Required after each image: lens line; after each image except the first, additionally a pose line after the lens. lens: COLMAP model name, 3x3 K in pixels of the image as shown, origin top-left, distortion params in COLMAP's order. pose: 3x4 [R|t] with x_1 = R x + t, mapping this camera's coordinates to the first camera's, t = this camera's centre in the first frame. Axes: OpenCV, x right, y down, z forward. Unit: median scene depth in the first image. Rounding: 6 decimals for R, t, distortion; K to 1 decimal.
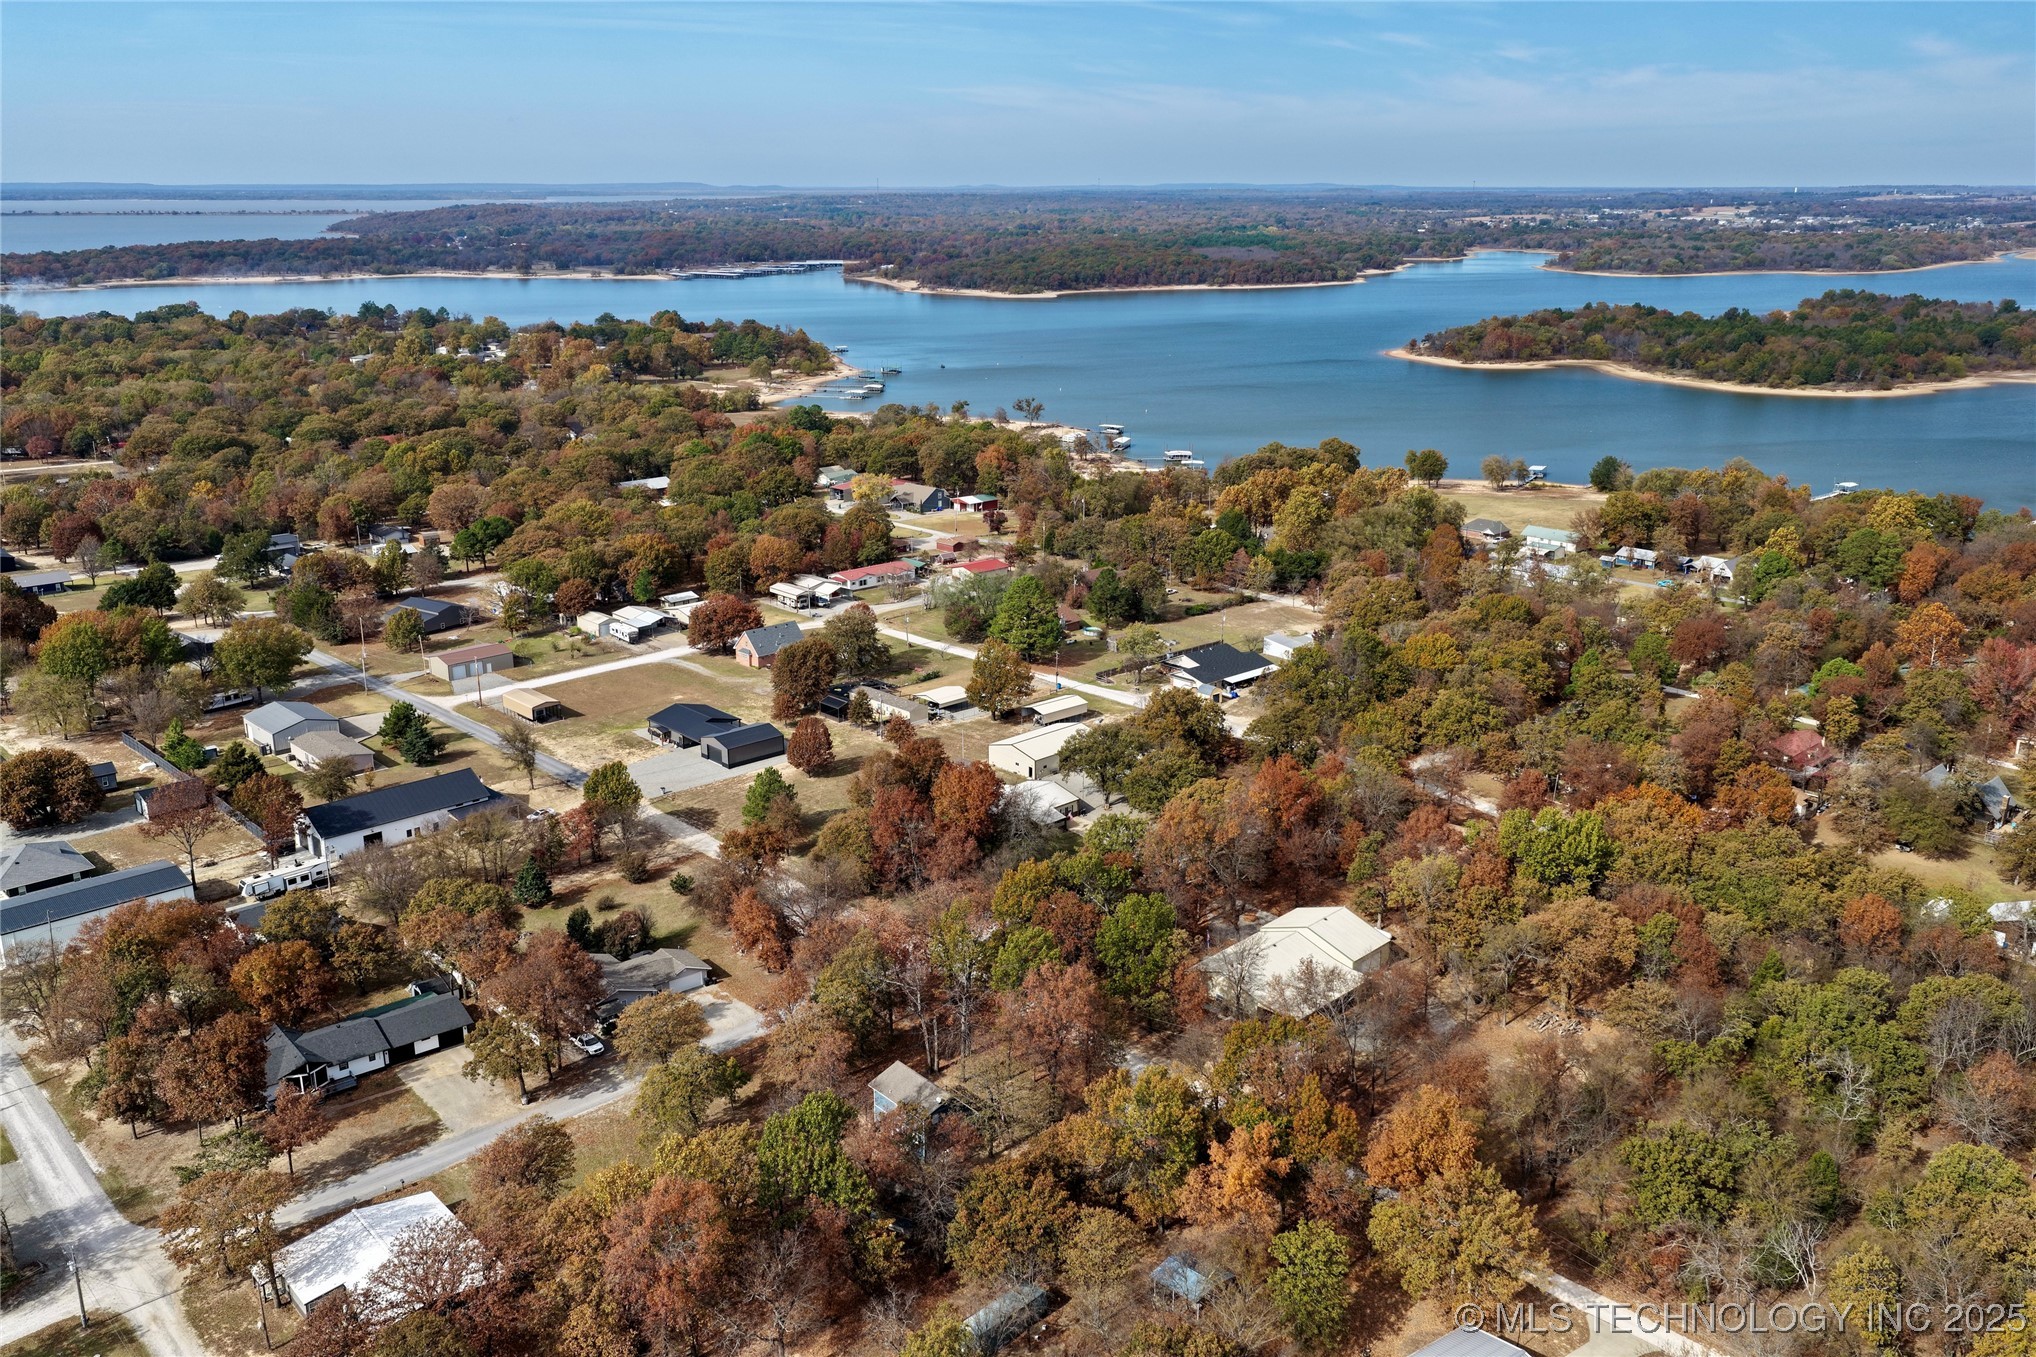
lens RADIAL K [[1689.2, 0, 1018.0], [0, 1689.2, 678.5], [0, 0, 1]] dist [-0.018200, 0.056146]
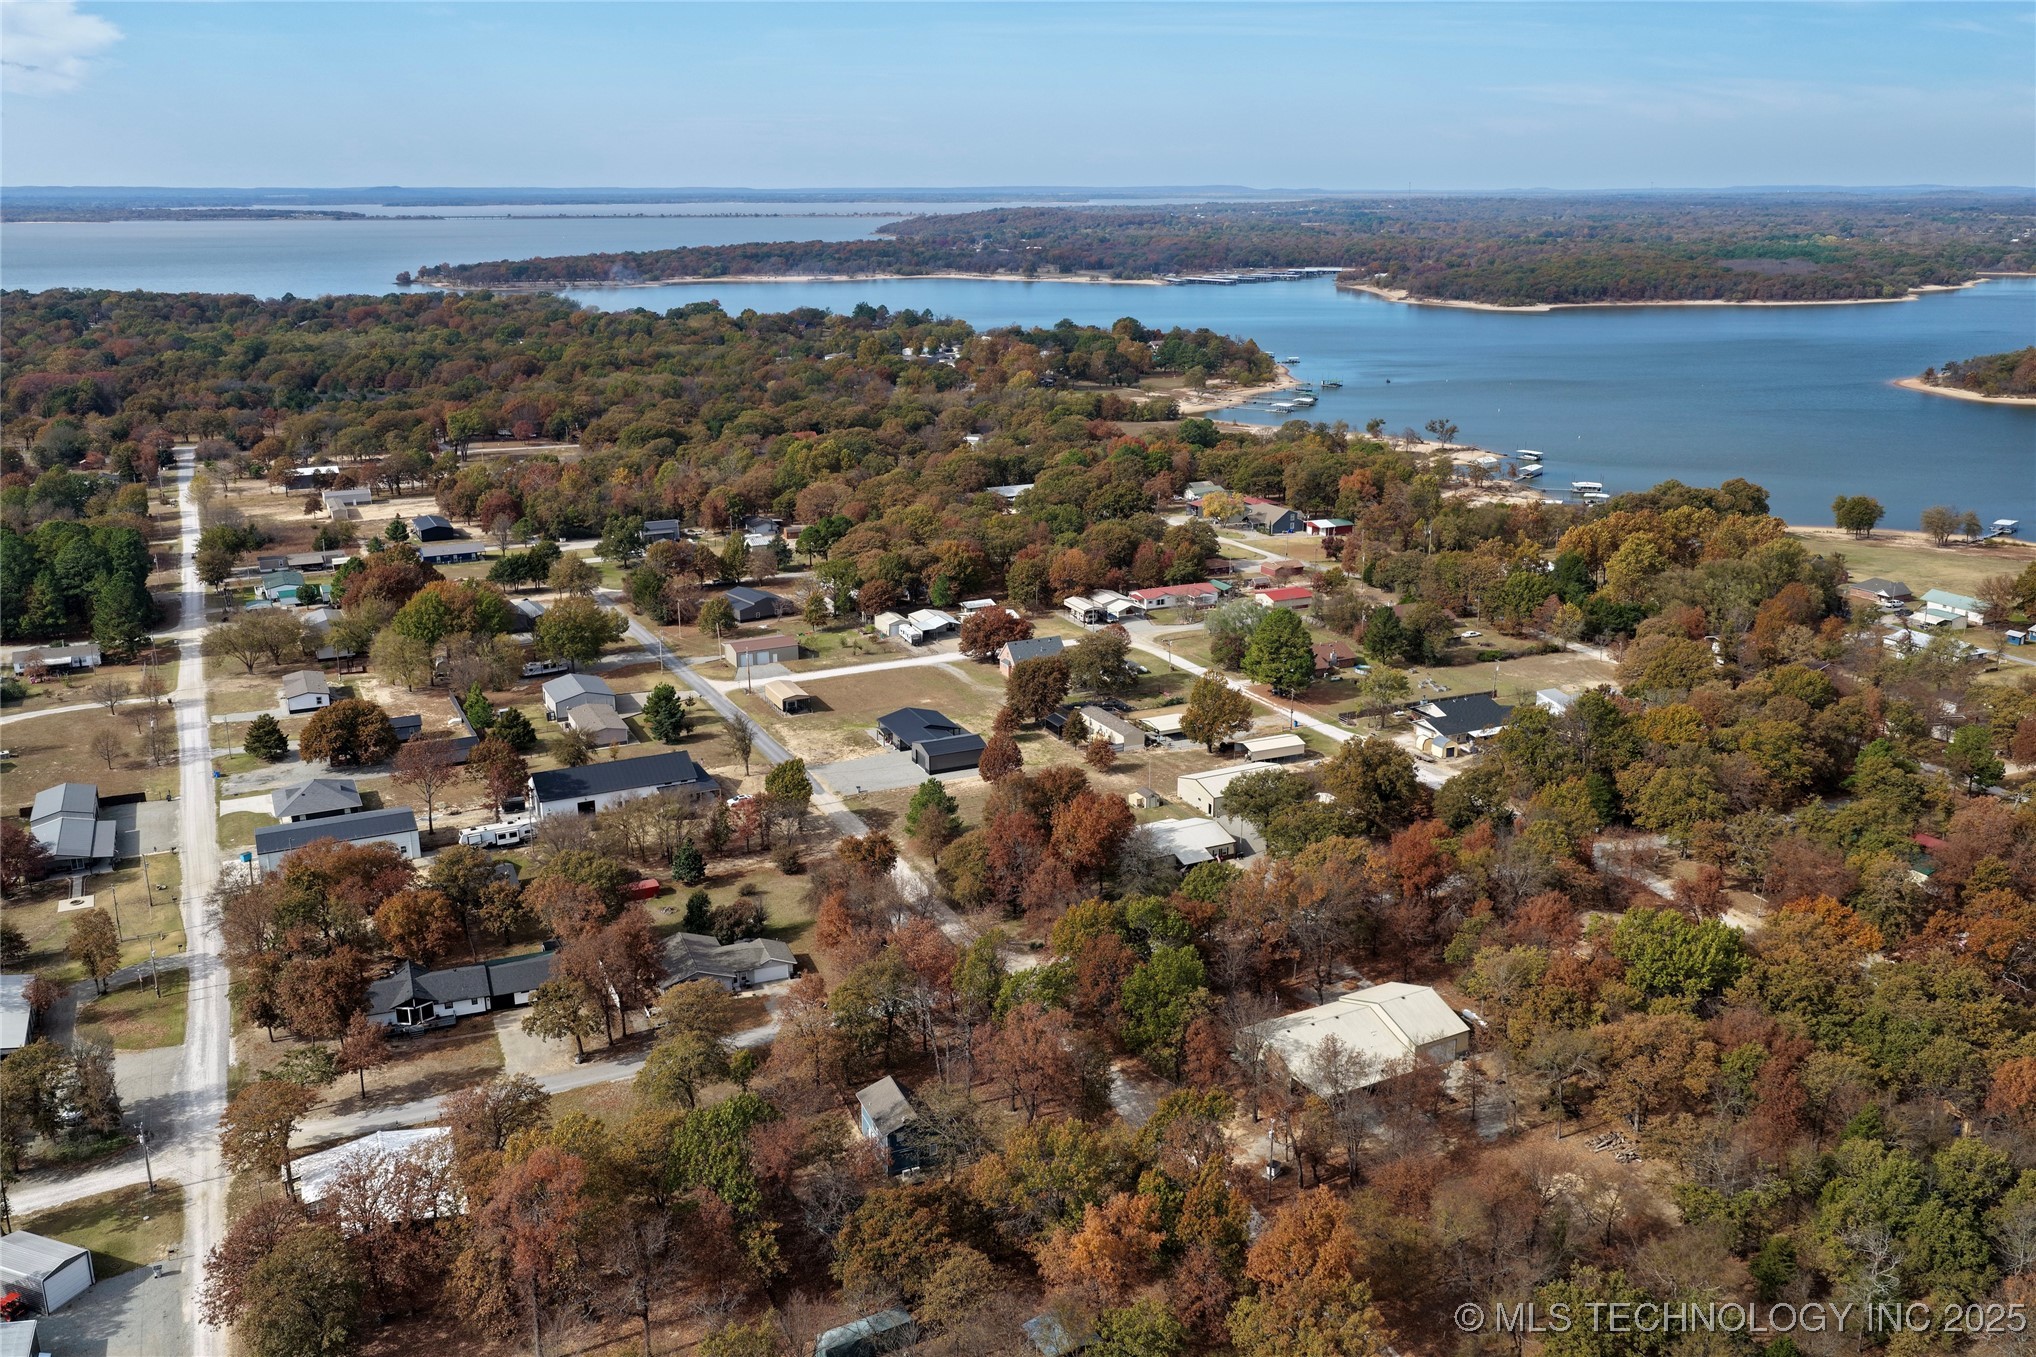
lens RADIAL K [[1689.2, 0, 1018.0], [0, 1689.2, 678.5], [0, 0, 1]] dist [-0.018200, 0.056146]
pose [[0.952698, 0.084203, -0.292020, 0.159786], [-0.084605, 0.996351, 0.011277, -0.019668], [0.291904, 0.013963, 0.956346, 0.015054]]
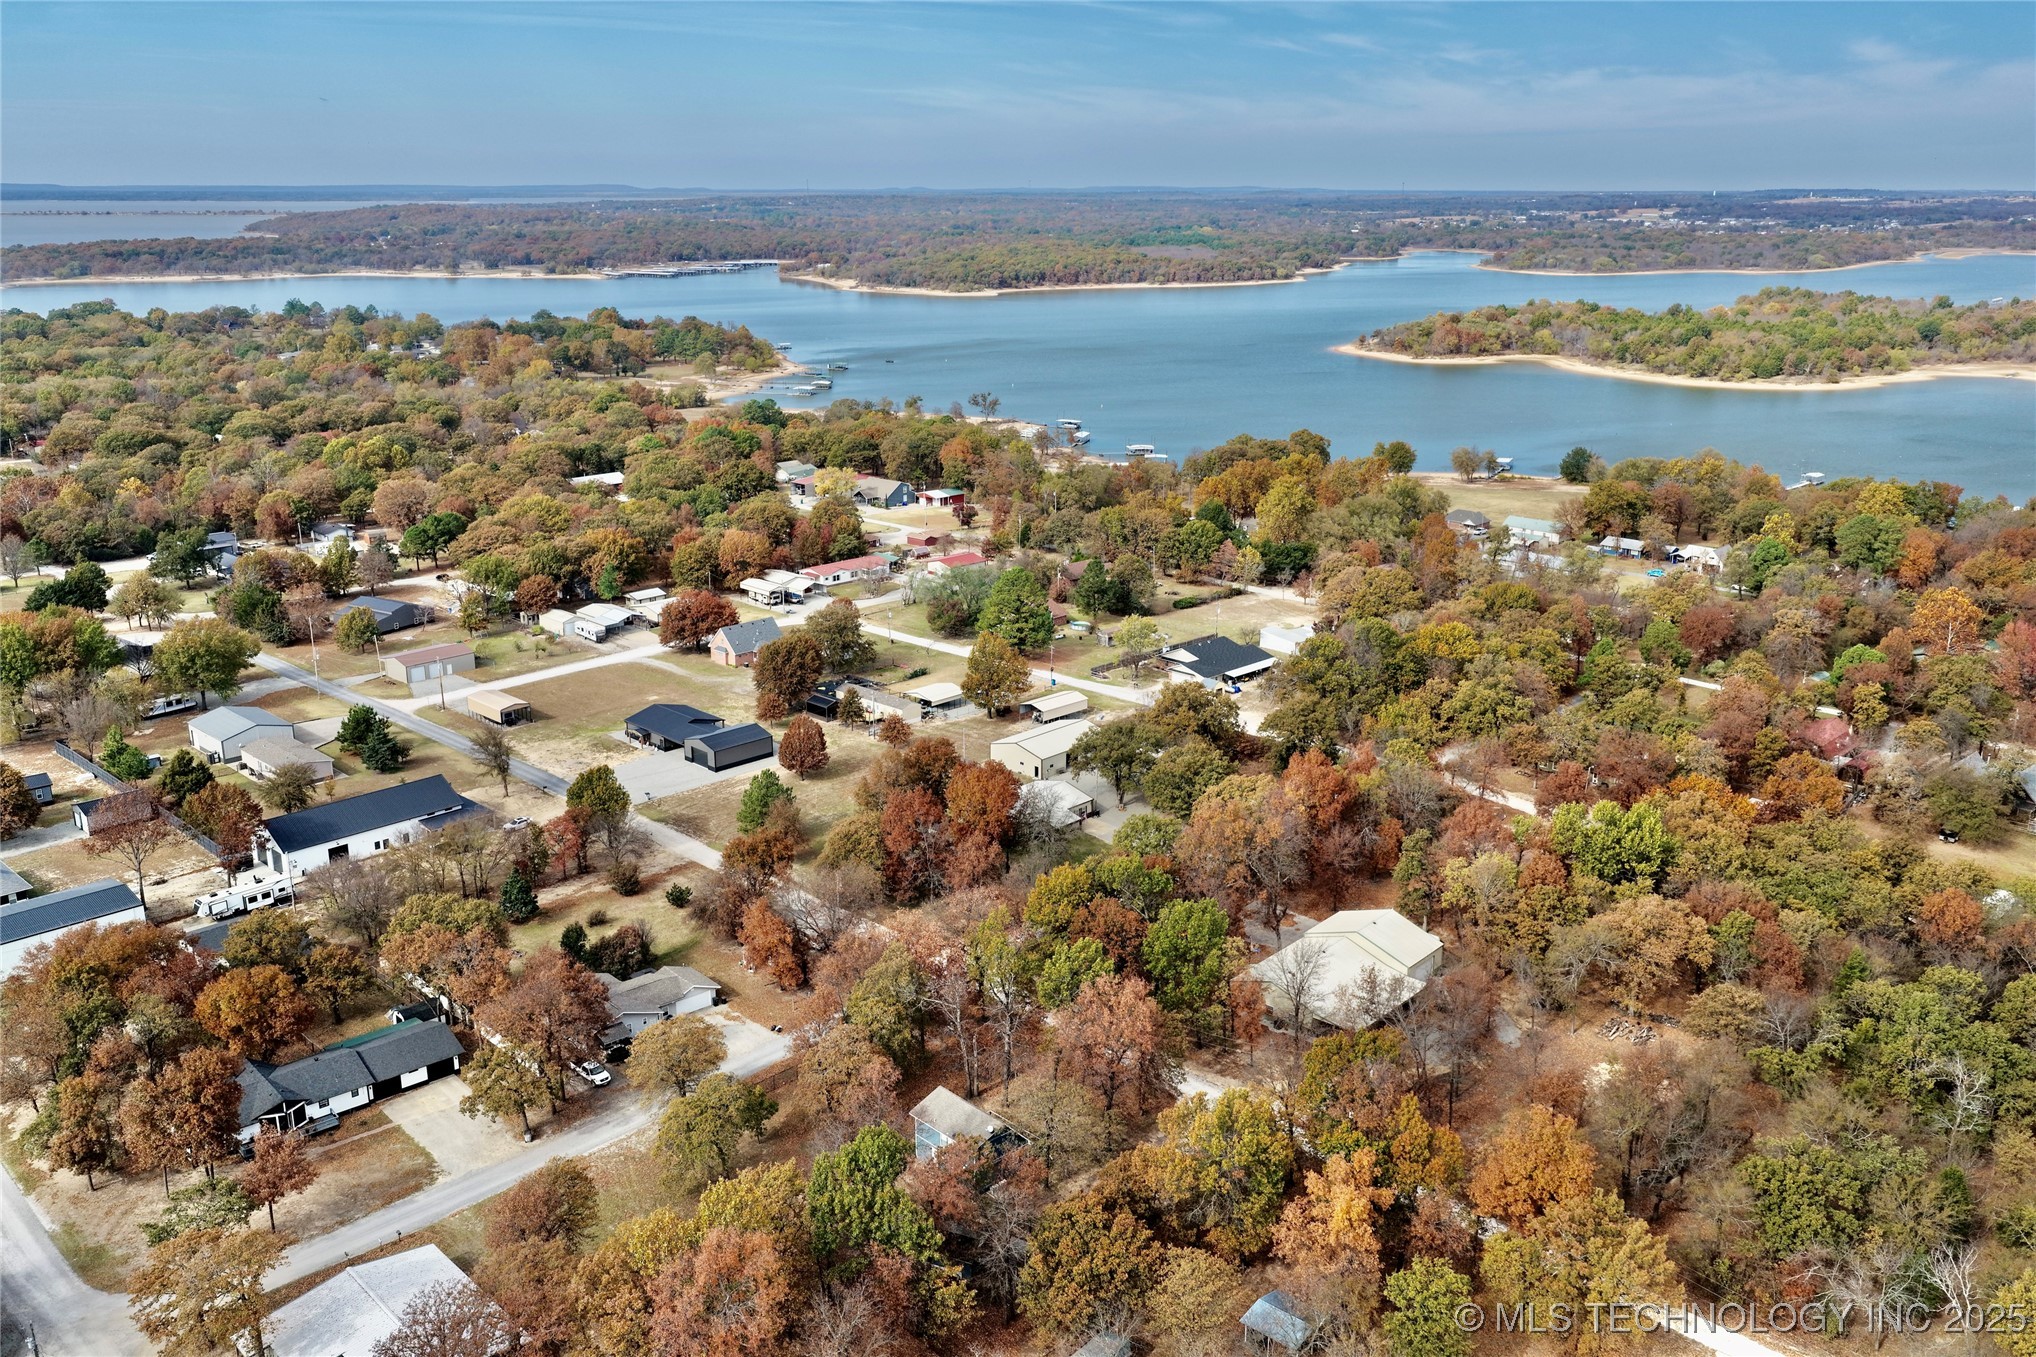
lens RADIAL K [[1689.2, 0, 1018.0], [0, 1689.2, 678.5], [0, 0, 1]] dist [-0.018200, 0.056146]
pose [[0.999136, -0.010075, 0.040313, -0.035449], [0.010150, 0.999947, -0.001674, 0.003964], [-0.040294, 0.002082, 0.999186, 0.045474]]
